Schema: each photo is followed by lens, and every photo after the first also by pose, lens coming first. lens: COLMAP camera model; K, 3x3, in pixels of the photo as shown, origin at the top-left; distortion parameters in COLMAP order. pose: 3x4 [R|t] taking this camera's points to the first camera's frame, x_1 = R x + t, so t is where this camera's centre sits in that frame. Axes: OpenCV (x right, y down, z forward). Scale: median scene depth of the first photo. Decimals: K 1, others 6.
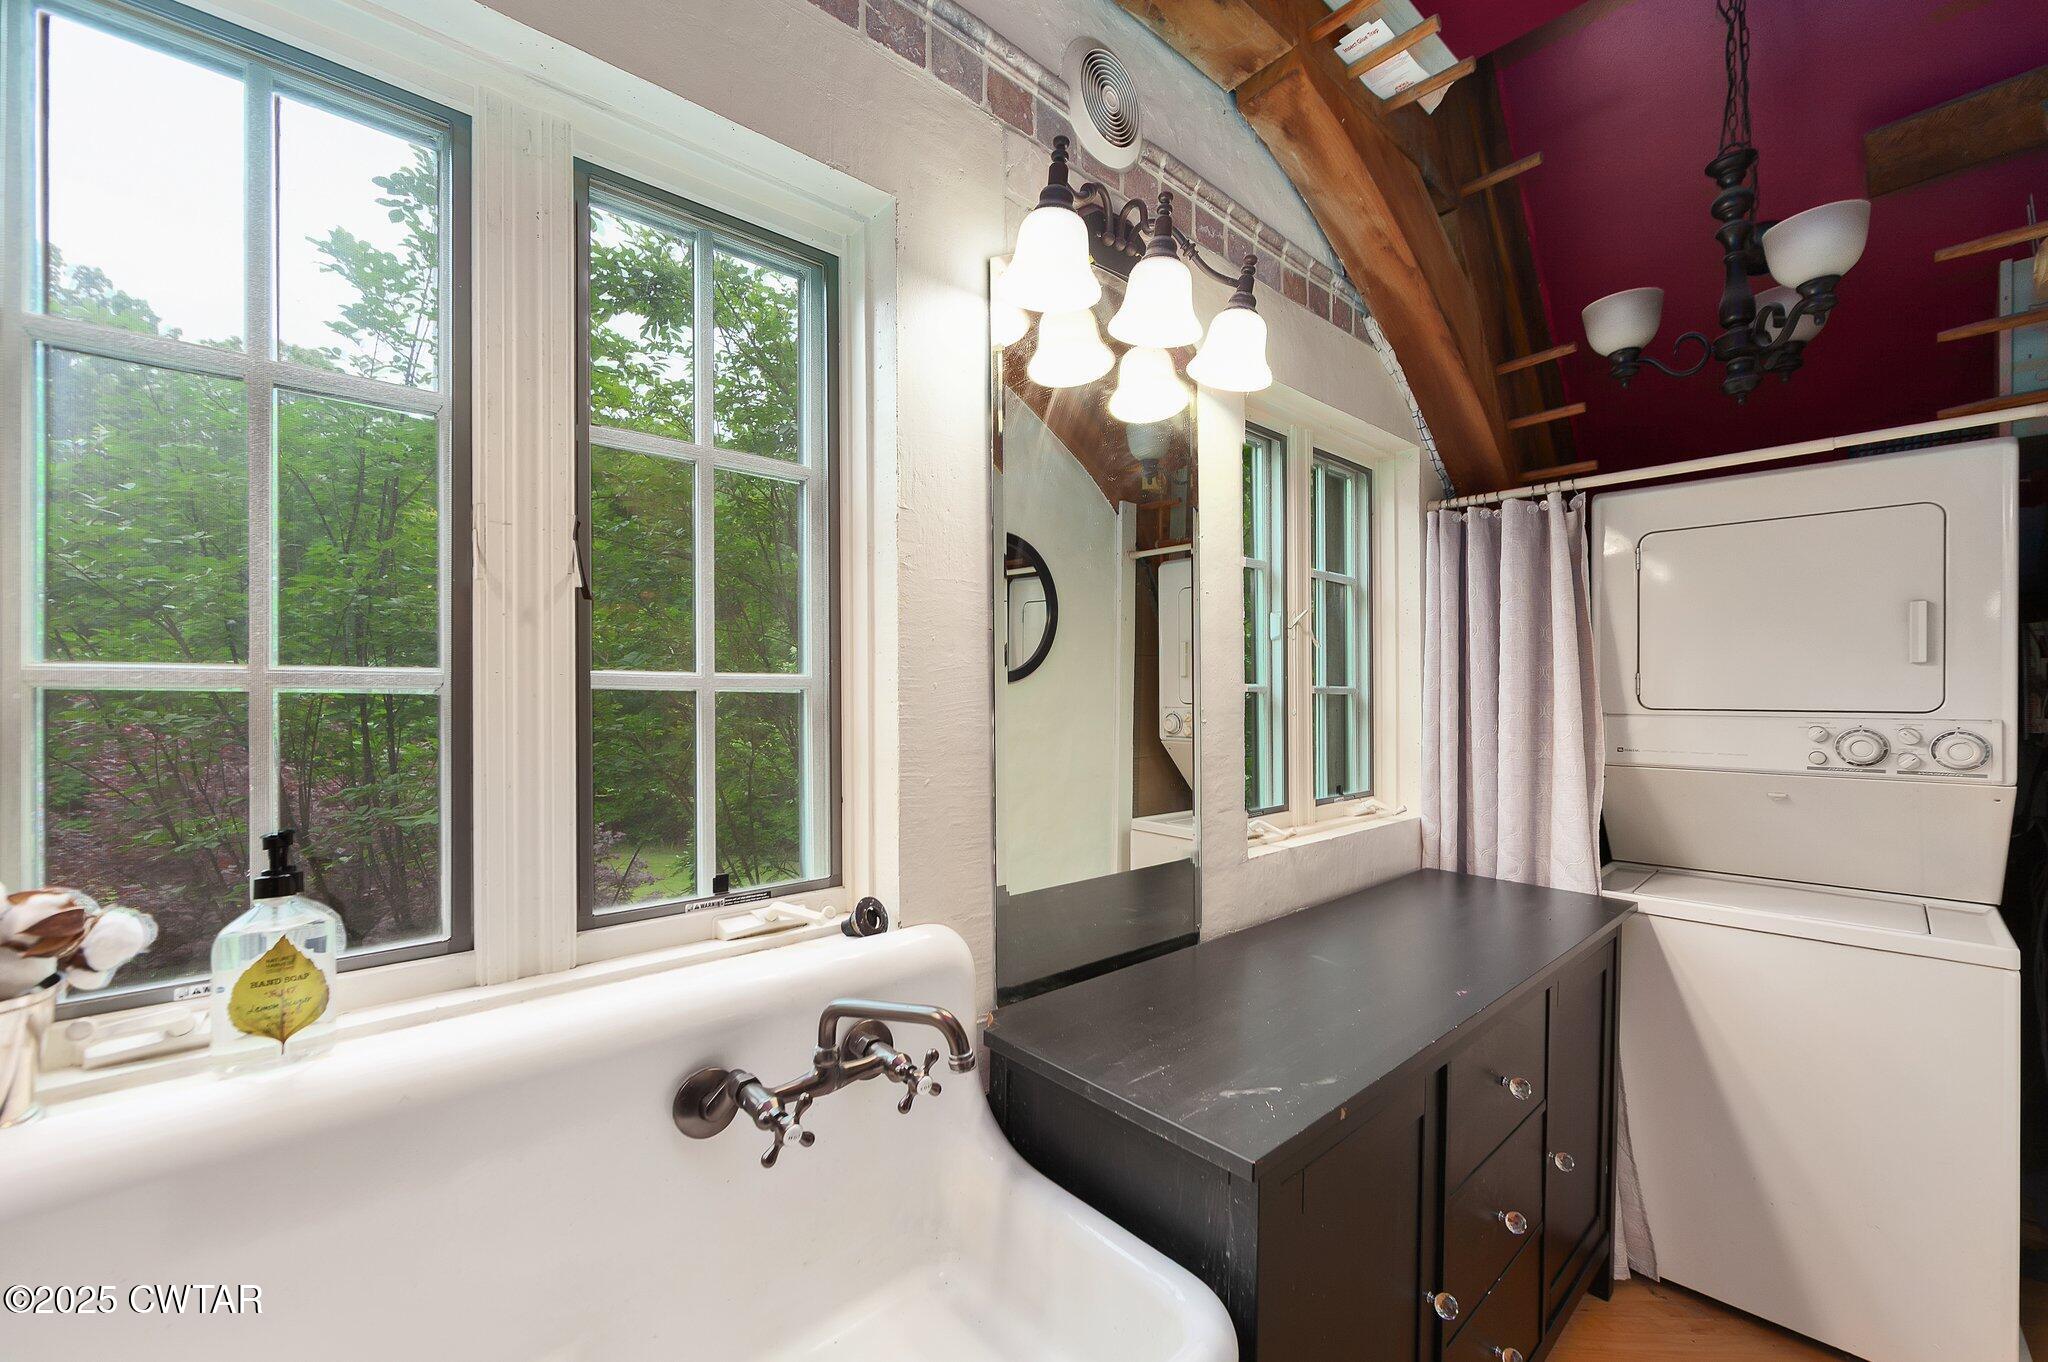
lens RADIAL K [[829.0, 0, 1017.9], [0, 829.0, 694.8], [0, 0, 1]] dist [-0.009171, 0.000181]
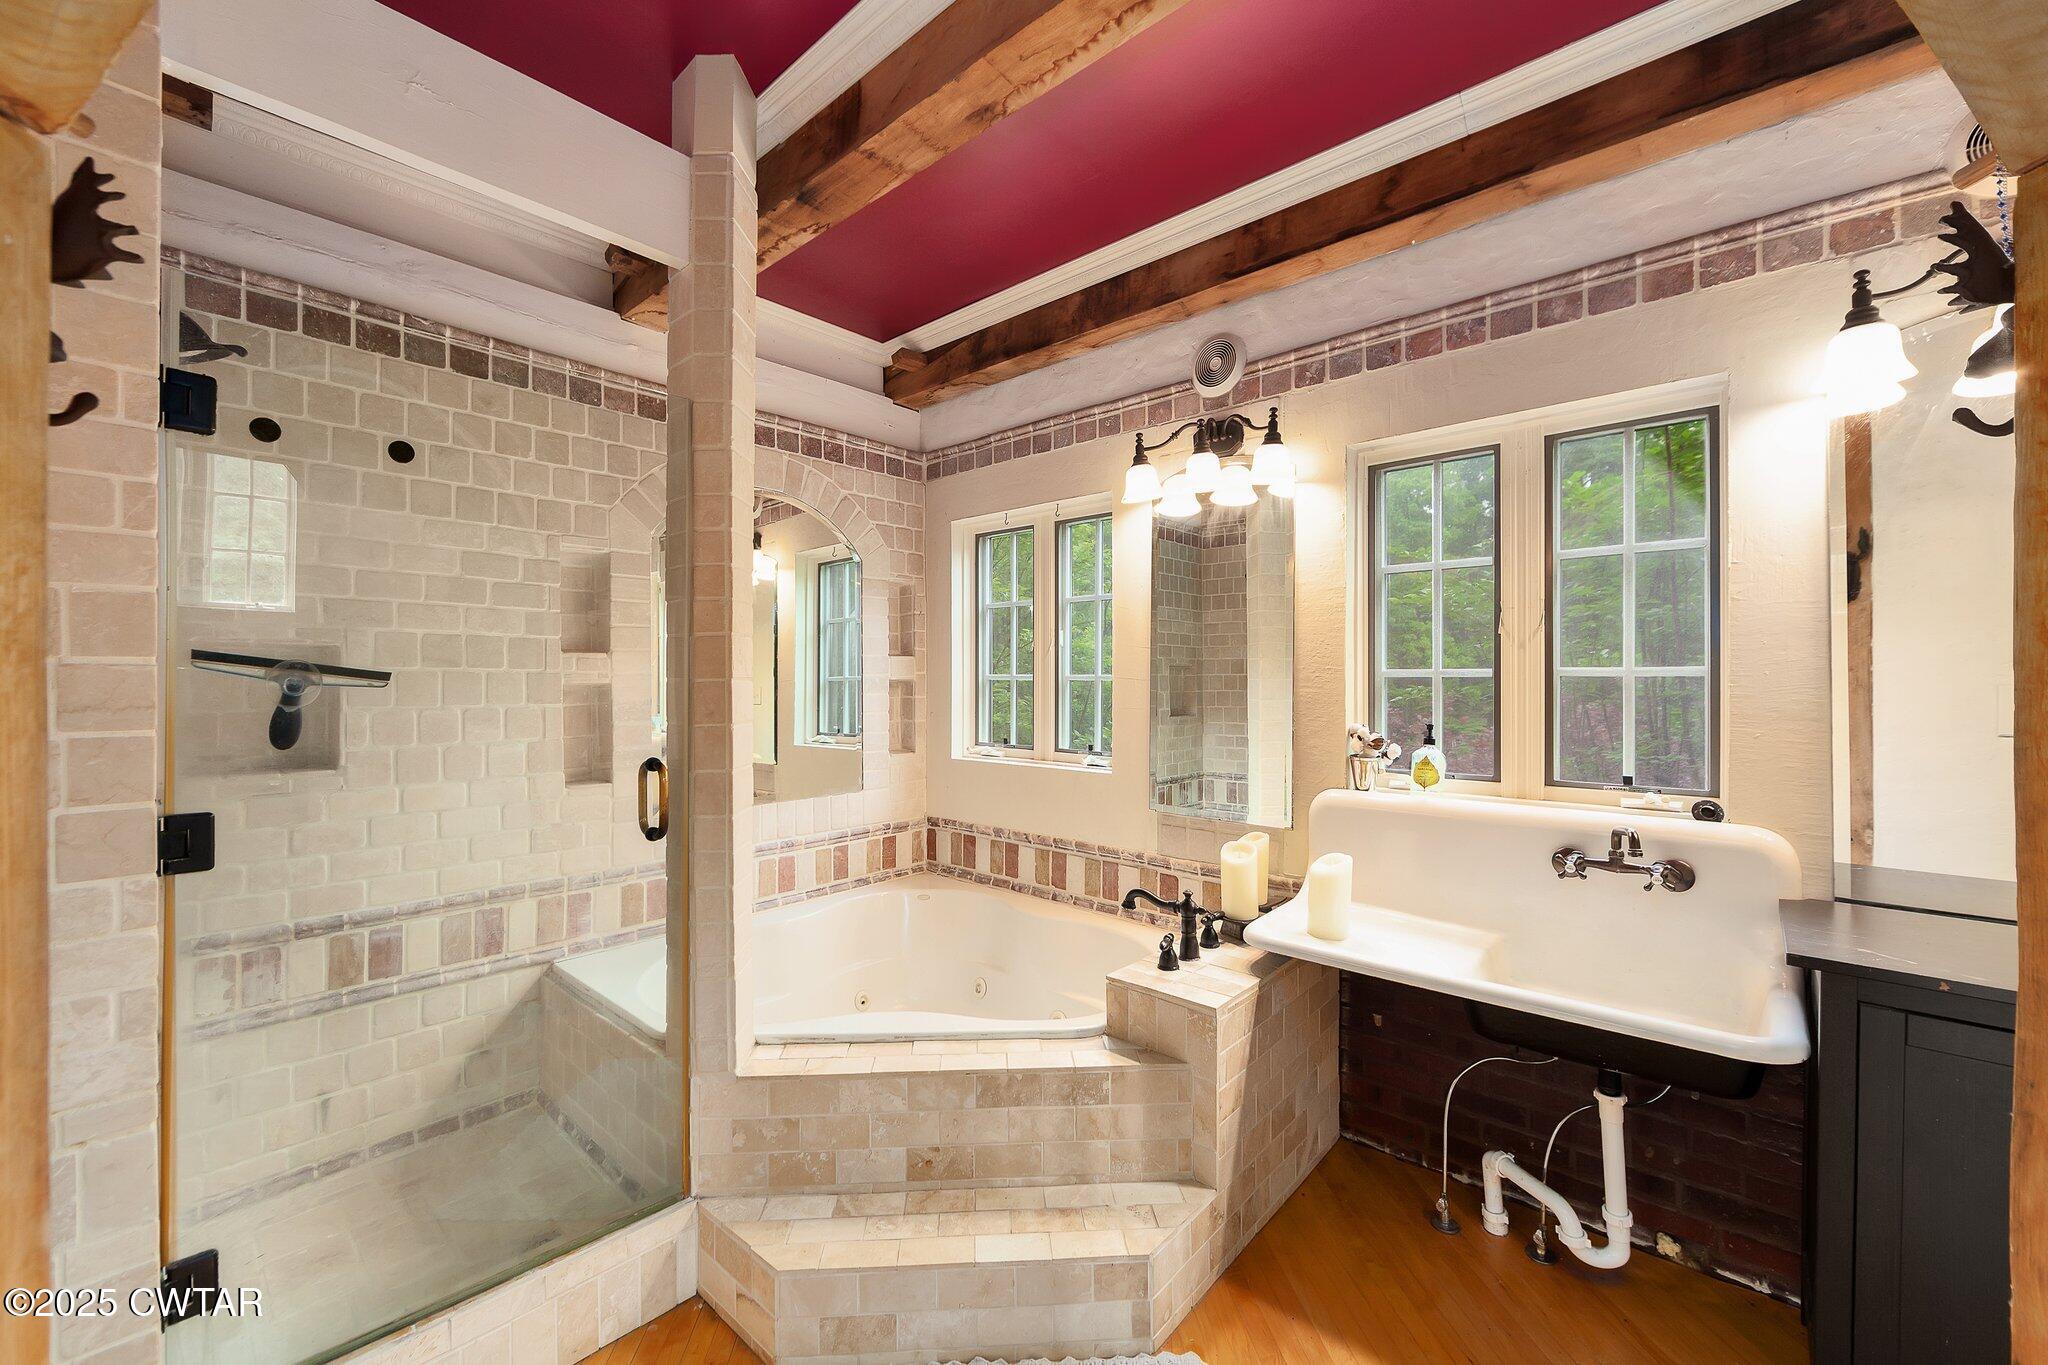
lens RADIAL K [[829.0, 0, 1019.0], [0, 829.0, 684.0], [0, 0, 1]] dist [-0.009171, 0.000181]
pose [[0.098671, -0.001591, -0.995119, 1.389330], [-0.004210, 0.999989, -0.002016, 0.021492], [0.995111, 0.004388, 0.098663, -0.569582]]
